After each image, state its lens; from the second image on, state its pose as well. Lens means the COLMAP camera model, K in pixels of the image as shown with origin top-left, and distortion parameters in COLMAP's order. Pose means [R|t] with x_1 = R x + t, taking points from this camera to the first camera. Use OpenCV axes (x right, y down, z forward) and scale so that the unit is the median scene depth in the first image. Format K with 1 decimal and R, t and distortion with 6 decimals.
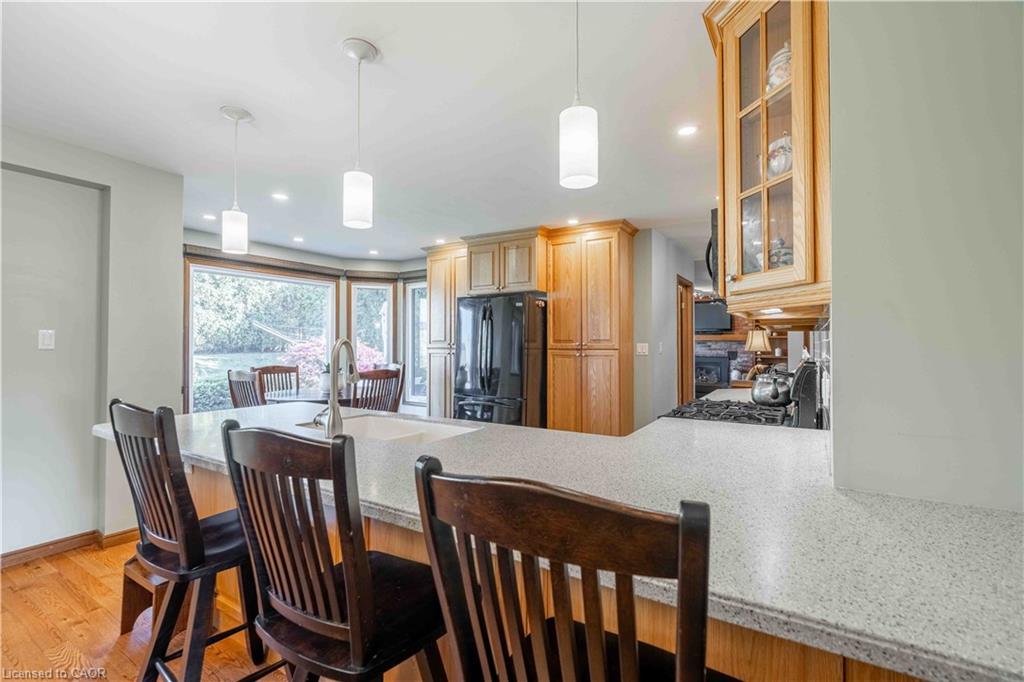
lens RADIAL K [[459.5, 0, 508.3], [0, 459.5, 337.1], [0, 0, 1]] dist [-0.009192, 0.003083]
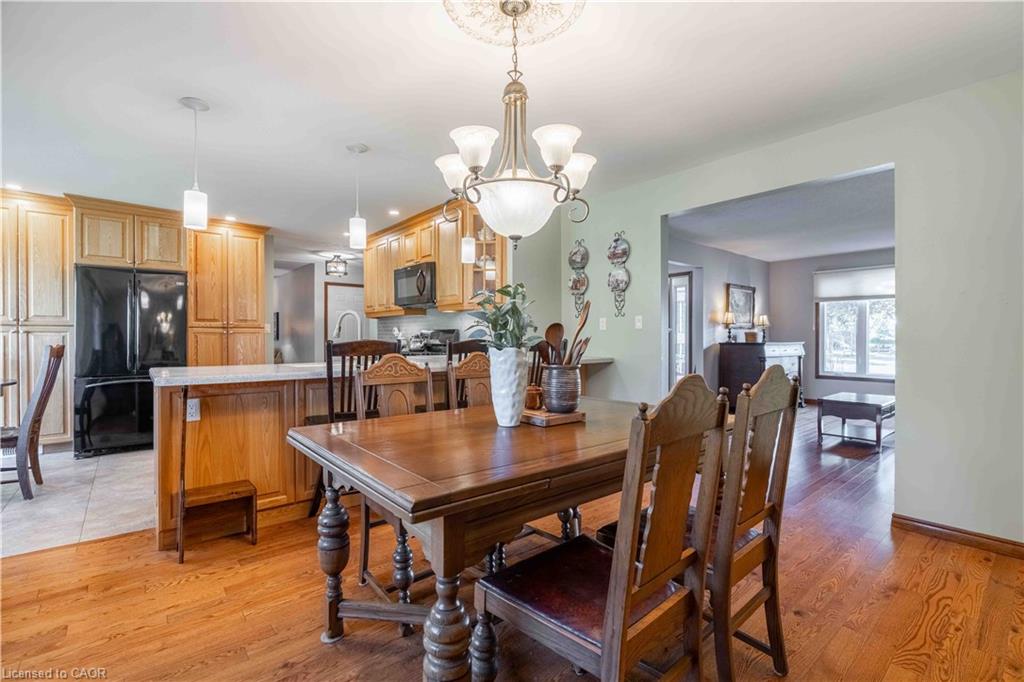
lens RADIAL K [[459.5, 0, 515.6], [0, 459.5, 341.1], [0, 0, 1]] dist [-0.009192, 0.003083]
pose [[0.297208, -0.008029, 0.954779, -0.710044], [-0.016012, 0.999782, 0.013392, 0.032471], [-0.954679, -0.019268, 0.297014, -0.046358]]
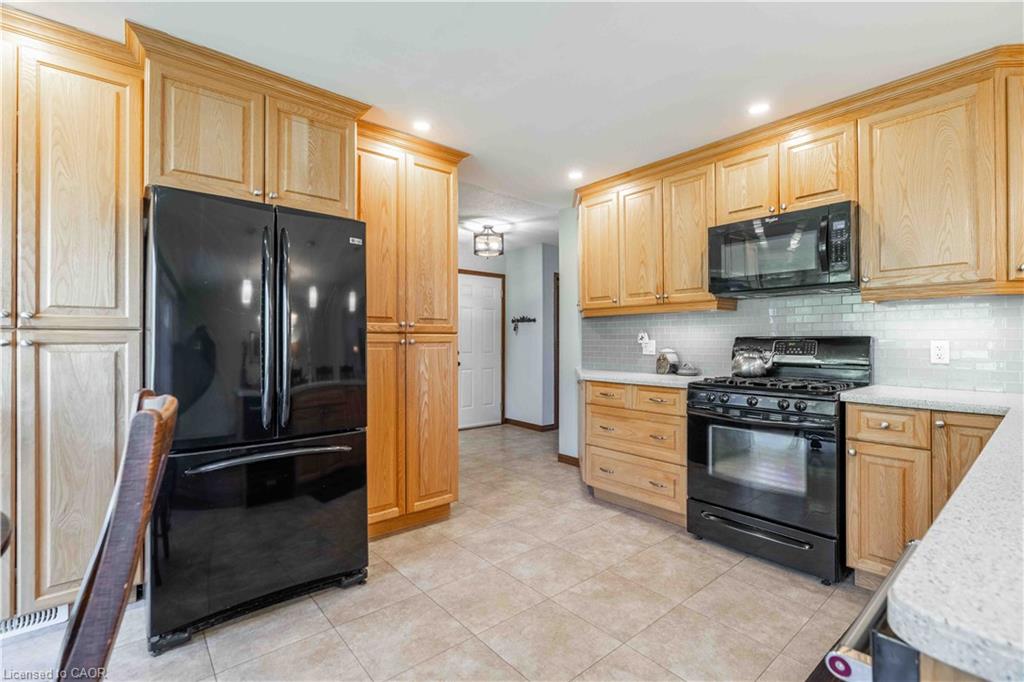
lens RADIAL K [[459.5, 0, 511.6], [0, 459.5, 339.7], [0, 0, 1]] dist [-0.009192, 0.003083]
pose [[0.298516, 0.004270, 0.954395, -0.381773], [-0.015307, 0.999883, 0.000314, 0.032440], [-0.954282, -0.014703, 0.298547, 0.649186]]
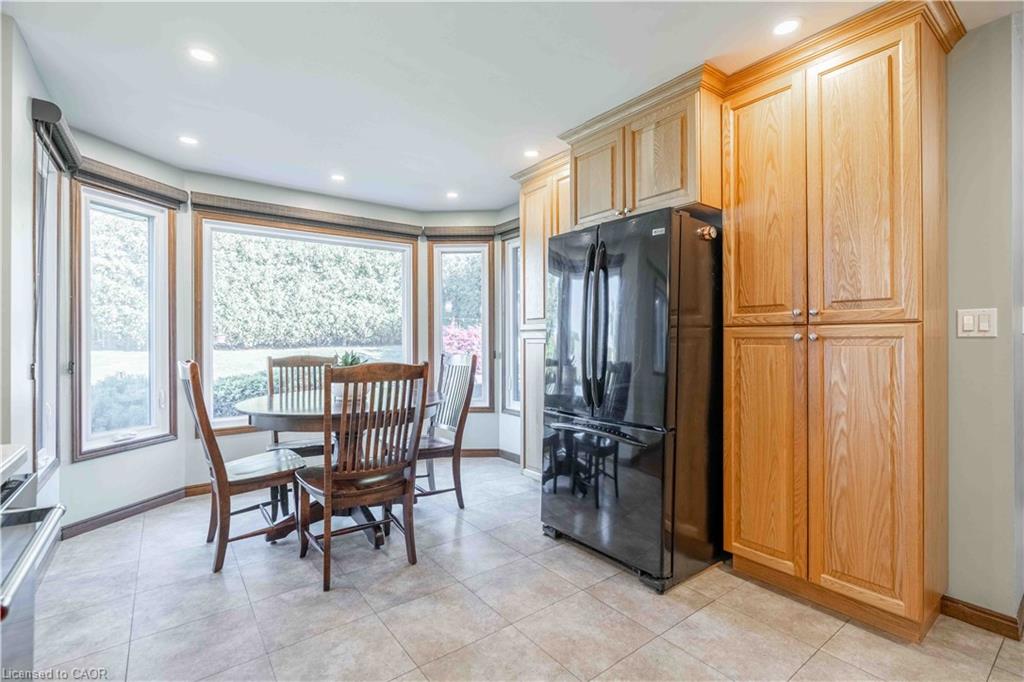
lens RADIAL K [[459.5, 0, 515.5], [0, 459.5, 339.0], [0, 0, 1]] dist [-0.009192, 0.003083]
pose [[0.939168, -0.003812, -0.343436, 0.045176], [0.010157, 0.999809, 0.016679, 0.029521], [0.343307, -0.019152, 0.939028, 0.470399]]
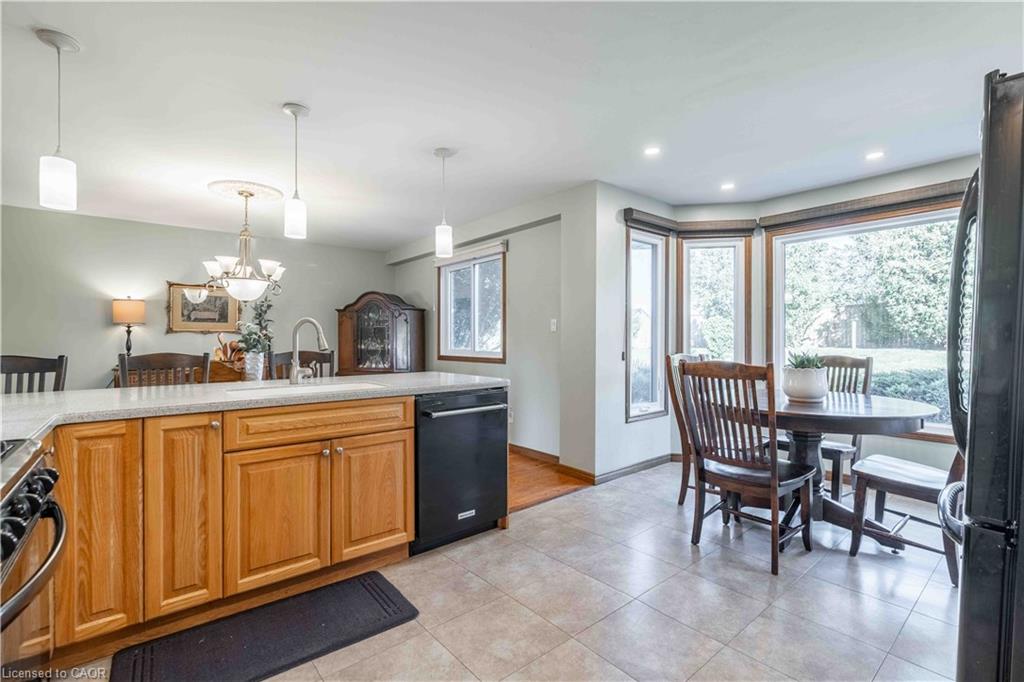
lens RADIAL K [[459.5, 0, 514.1], [0, 459.5, 342.2], [0, 0, 1]] dist [-0.009192, 0.003083]
pose [[-0.302284, 0.006602, -0.953195, 0.306687], [0.018010, 0.999837, 0.001213, 0.034072], [0.953048, -0.016801, -0.302353, 0.787951]]
